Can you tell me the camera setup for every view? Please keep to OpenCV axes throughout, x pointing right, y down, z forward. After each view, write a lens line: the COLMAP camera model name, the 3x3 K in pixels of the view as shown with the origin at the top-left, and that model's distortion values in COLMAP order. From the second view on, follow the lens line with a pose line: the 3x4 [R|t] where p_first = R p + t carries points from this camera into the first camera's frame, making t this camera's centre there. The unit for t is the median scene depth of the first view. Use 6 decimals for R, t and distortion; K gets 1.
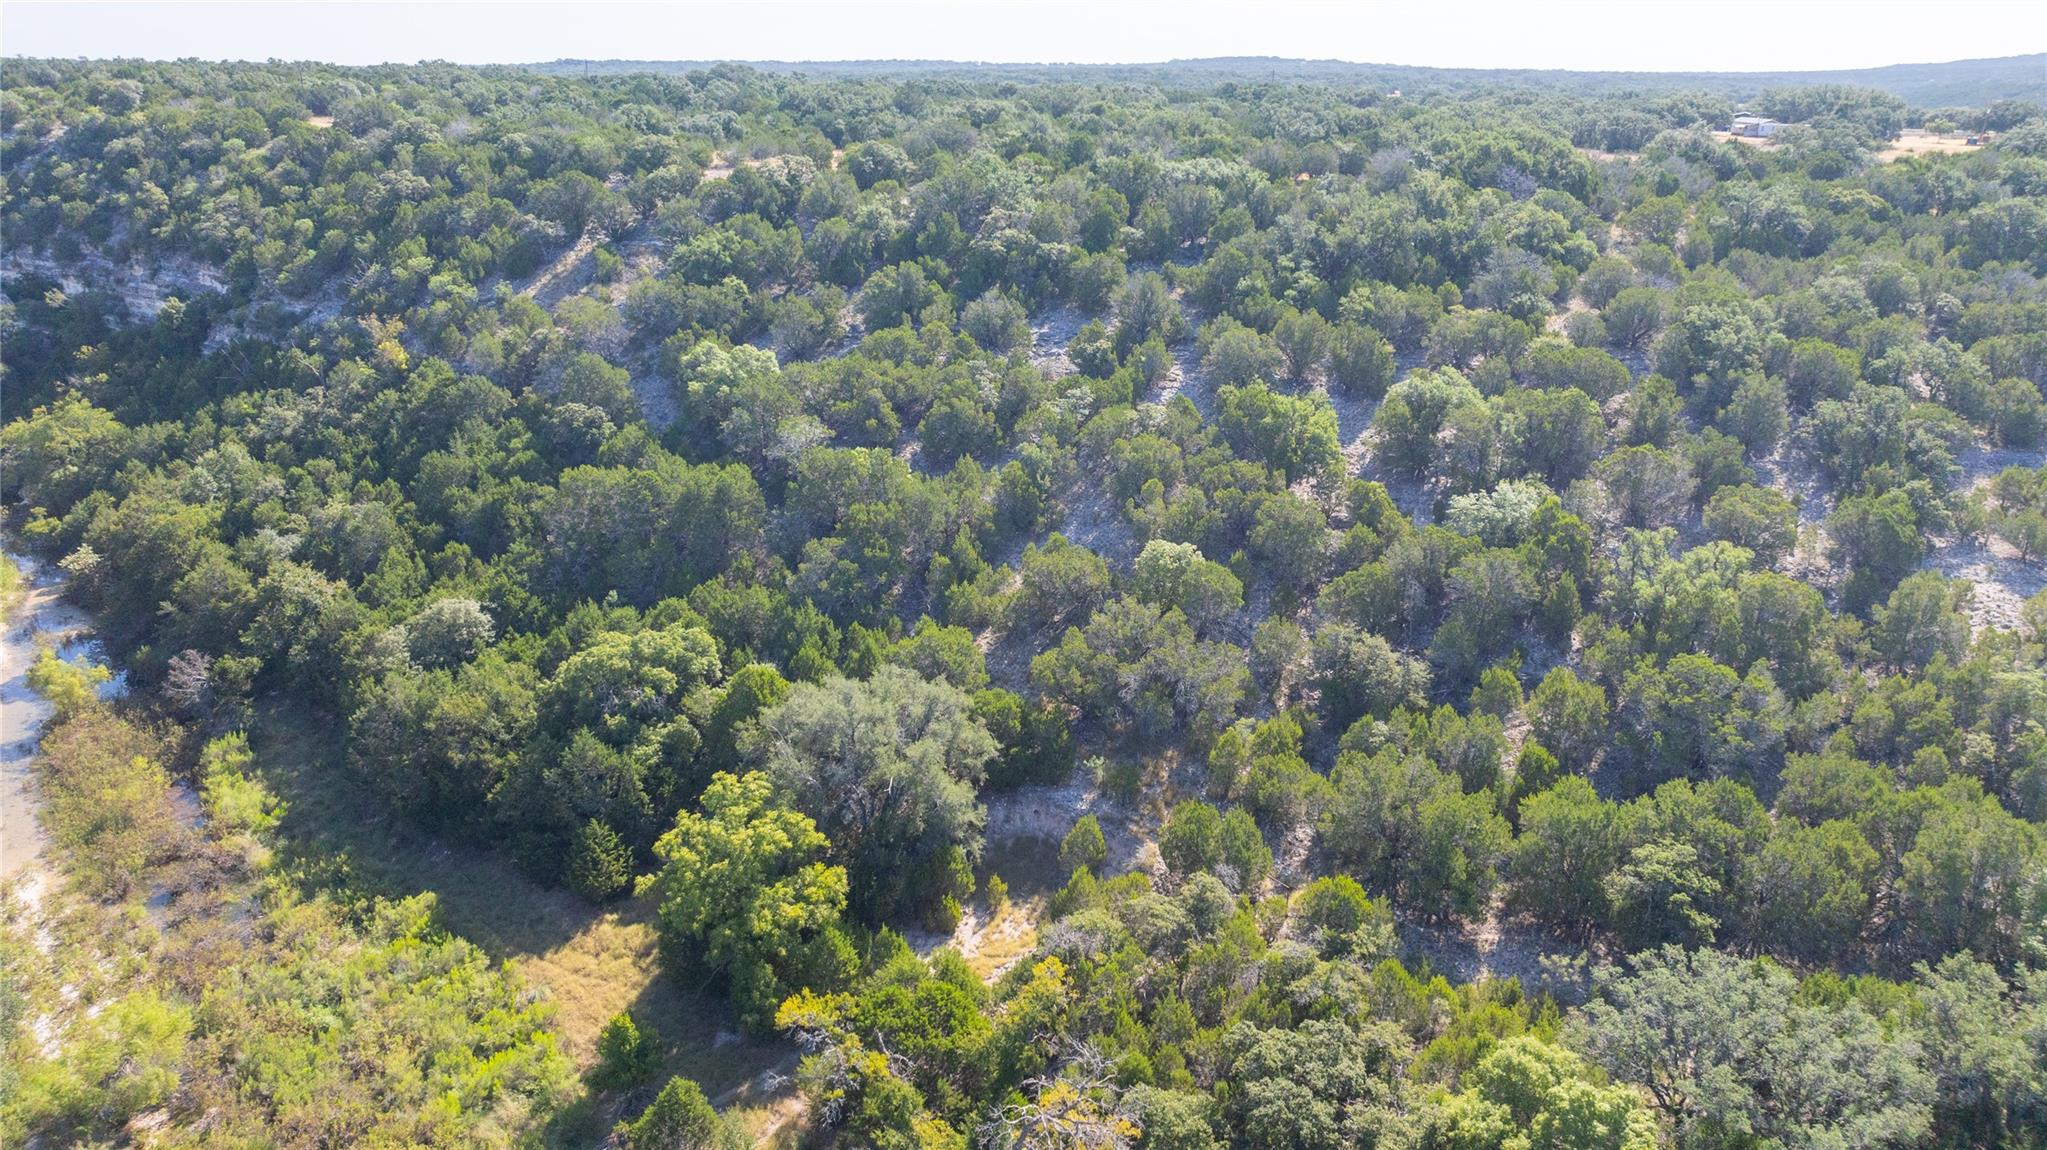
lens RADIAL K [[1464.3, 0, 1034.6], [0, 1464.3, 569.9], [0, 0, 1]] dist [-0.035155, 0.028390]
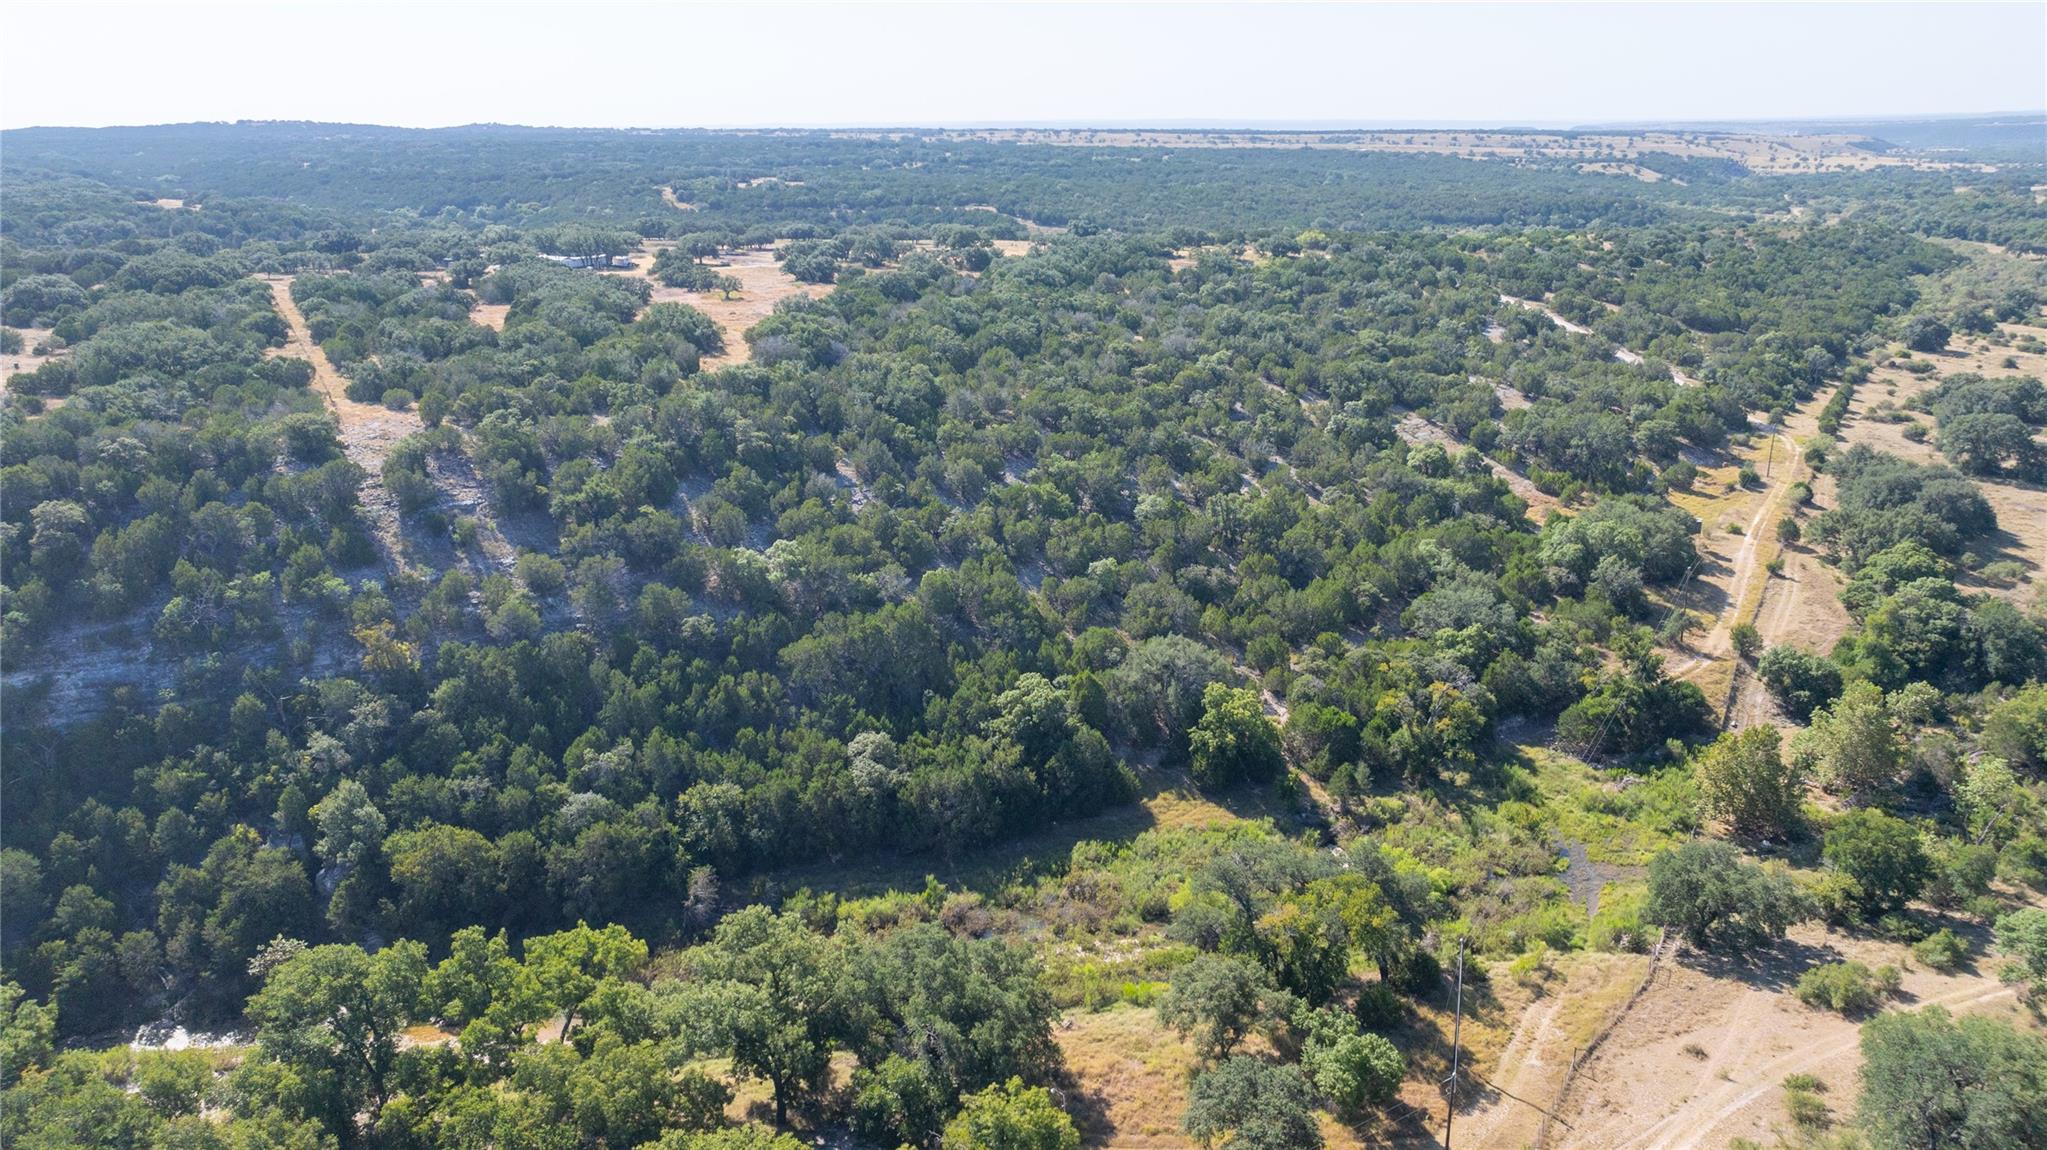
lens RADIAL K [[1482.4, 0, 1029.6], [0, 1482.4, 568.3], [0, 0, 1]] dist [-0.023588, 0.001602]
pose [[0.425233, -0.281763, 0.860109, -1.469956], [0.284715, 0.943707, 0.168387, -0.328217], [-0.859136, 0.173283, 0.481517, 0.072412]]
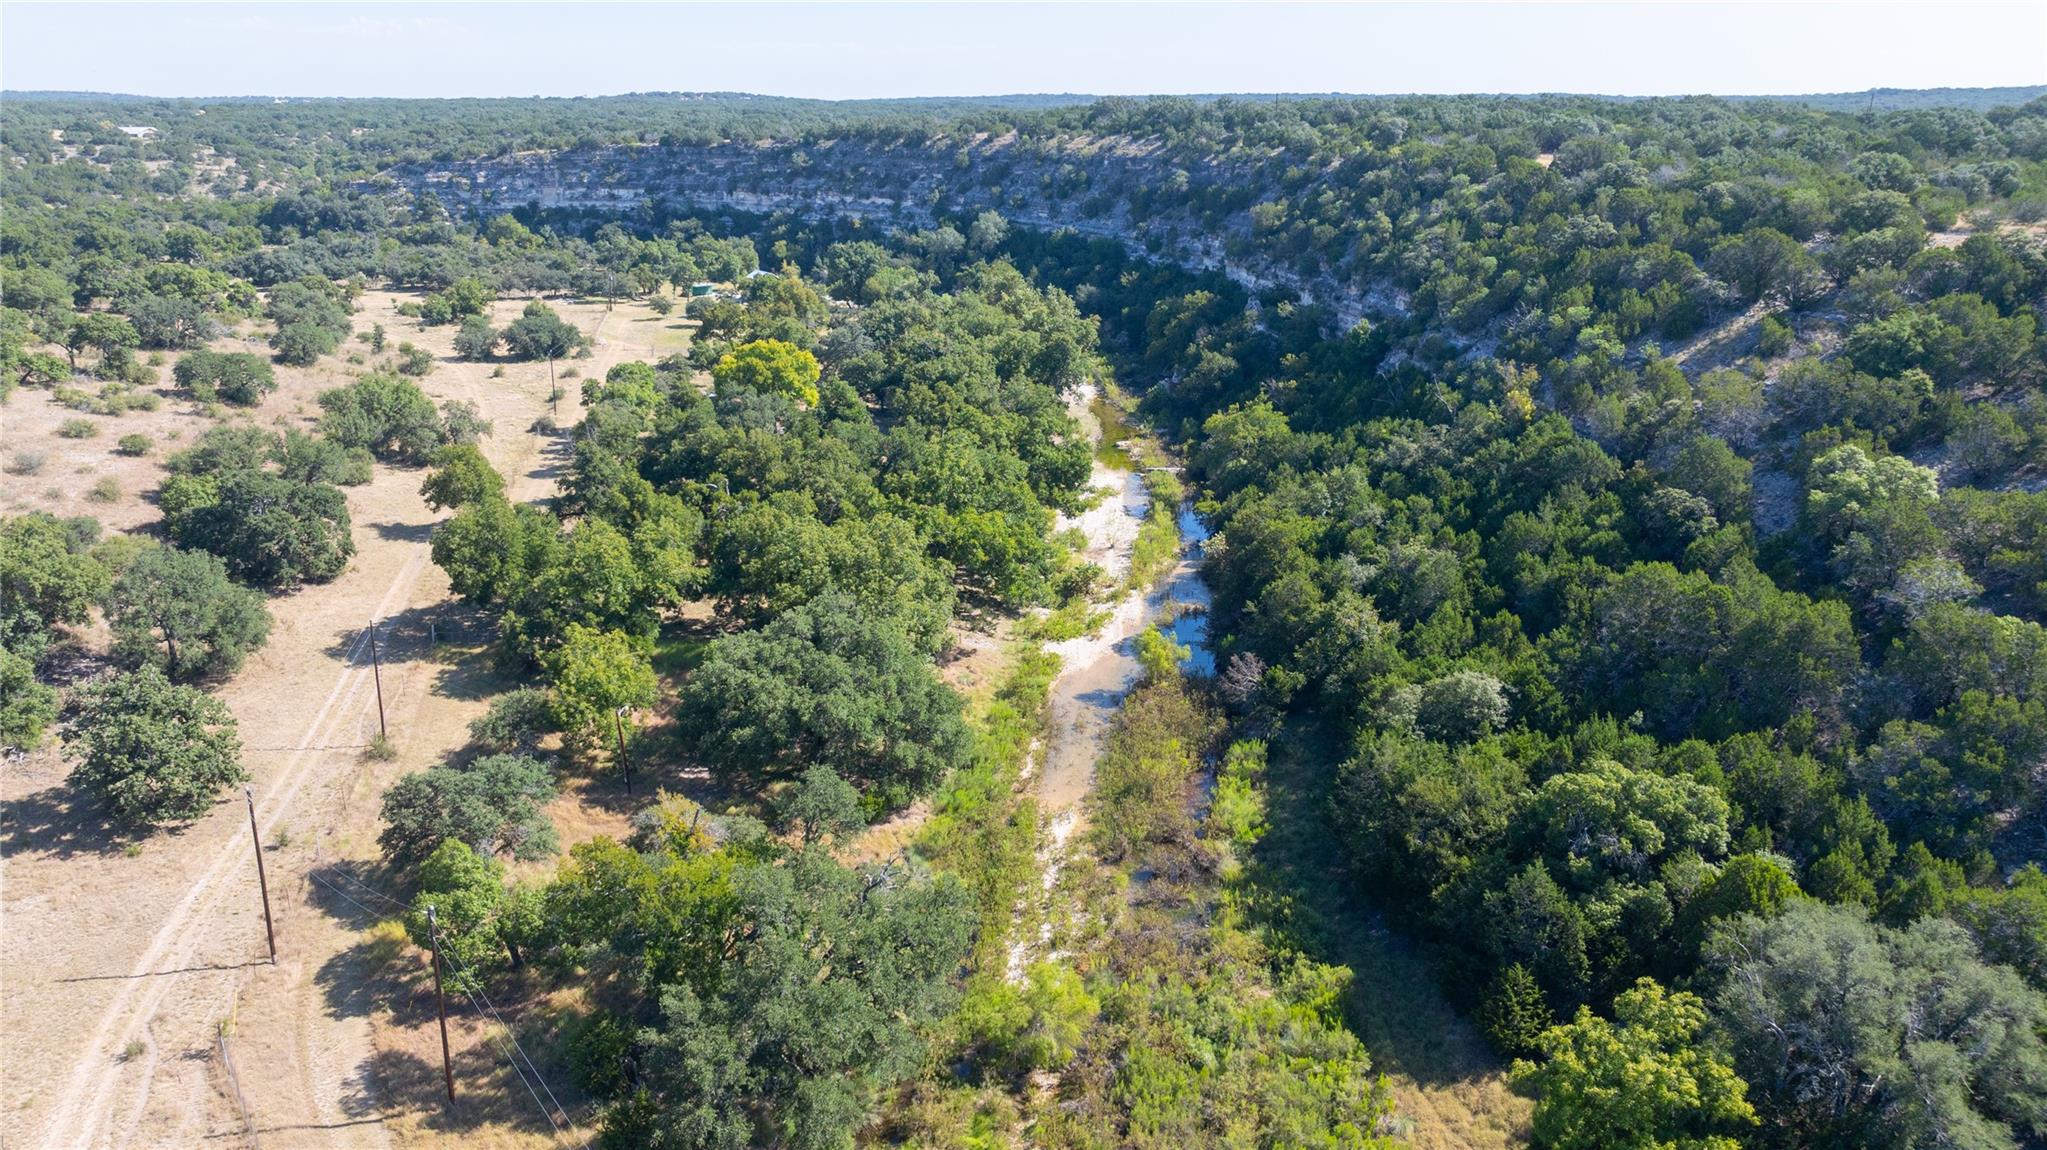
lens RADIAL K [[1472.7, 0, 1036.2], [0, 1472.7, 565.2], [0, 0, 1]] dist [-0.017237, -0.003648]
pose [[0.696616, 0.208818, -0.686382, 0.042722], [-0.224810, 0.972057, 0.067568, -0.044906], [0.681312, 0.107236, 0.724095, 0.091106]]
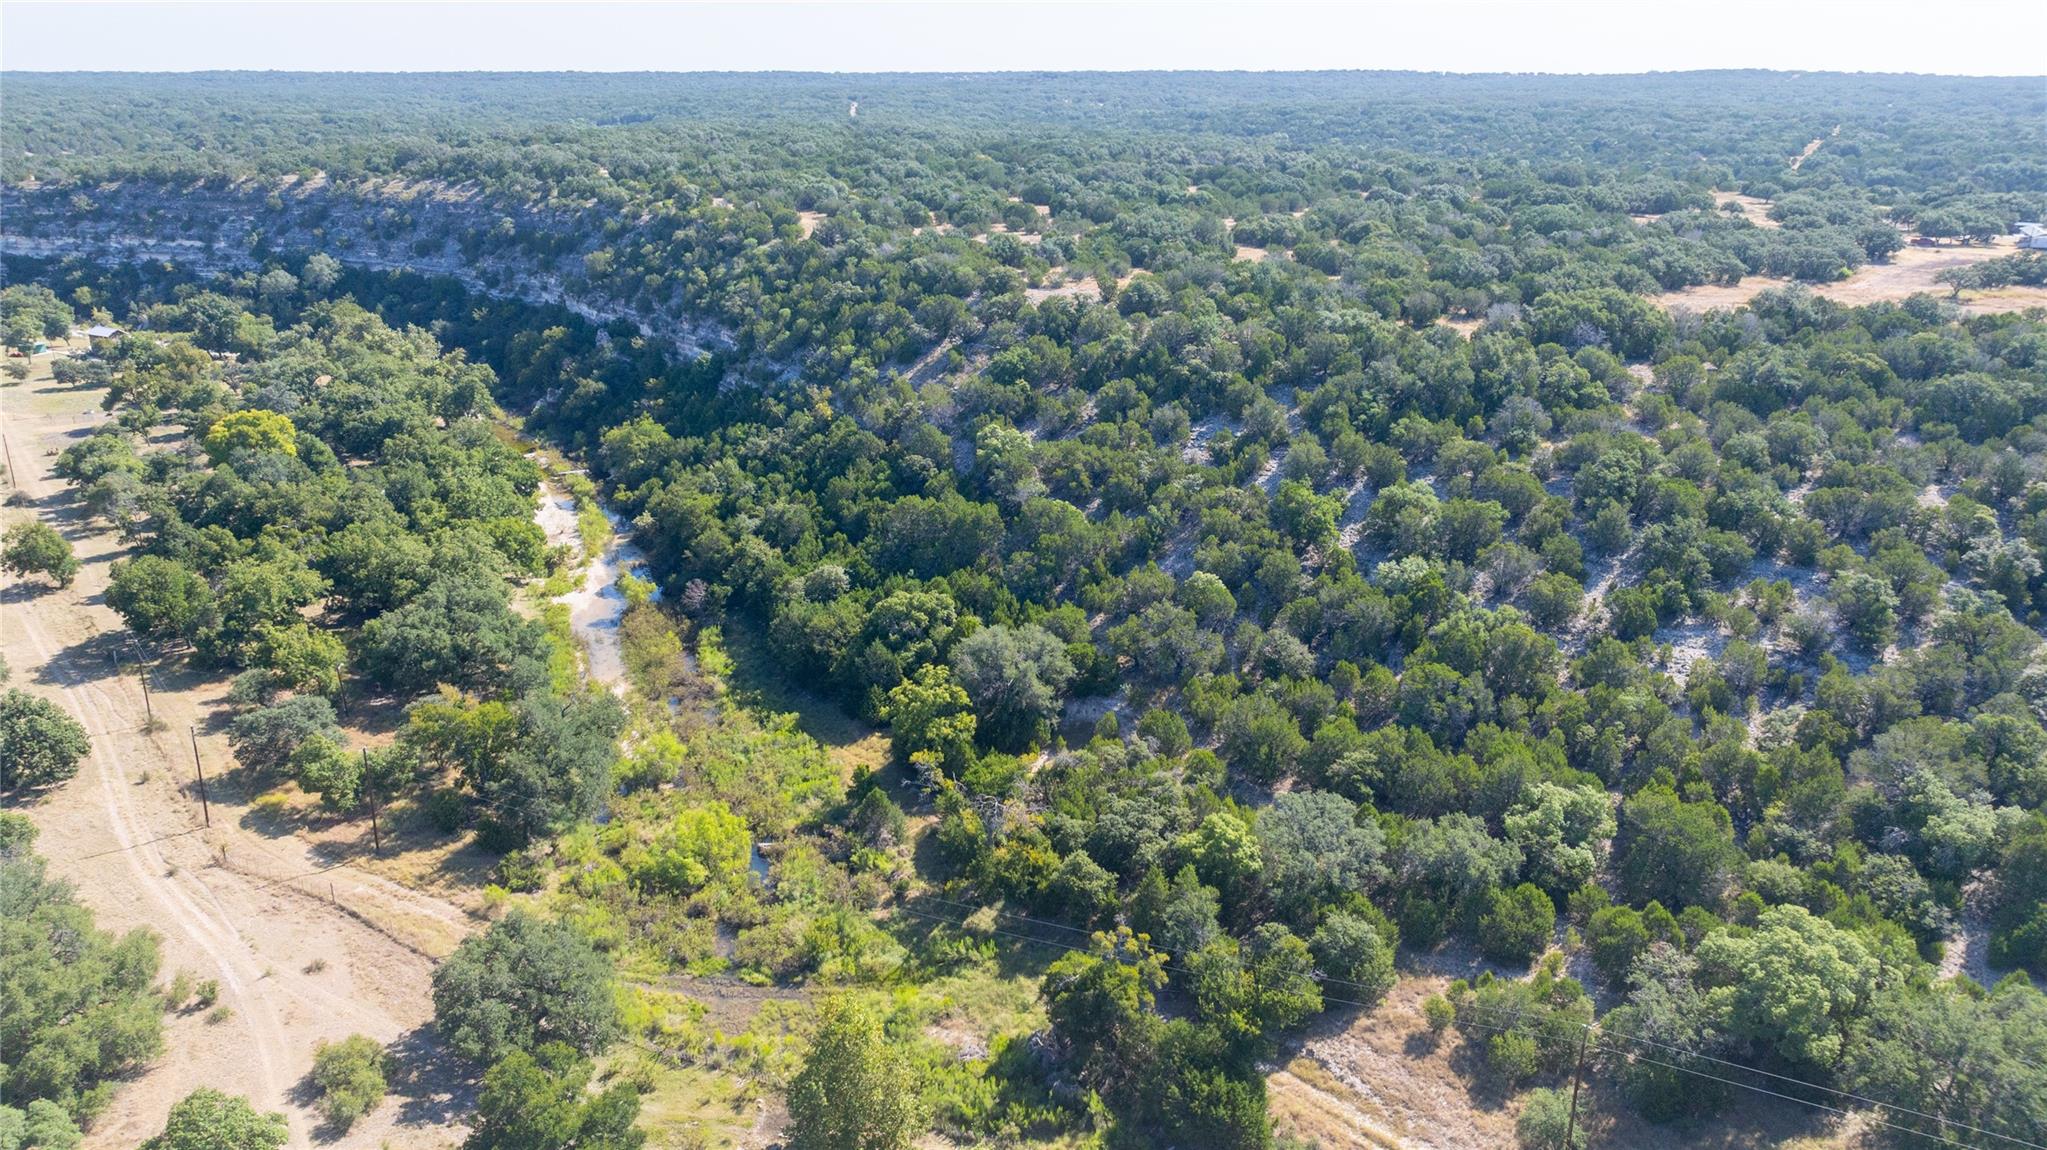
lens RADIAL K [[1454.4, 0, 1032.6], [0, 1454.4, 566.3], [0, 0, 1]] dist [-0.022154, 0.003073]
pose [[0.952394, 0.097067, -0.289006, 0.335073], [-0.096428, 0.995203, 0.016482, -0.030283], [0.289220, 0.012171, 0.957185, -0.607426]]
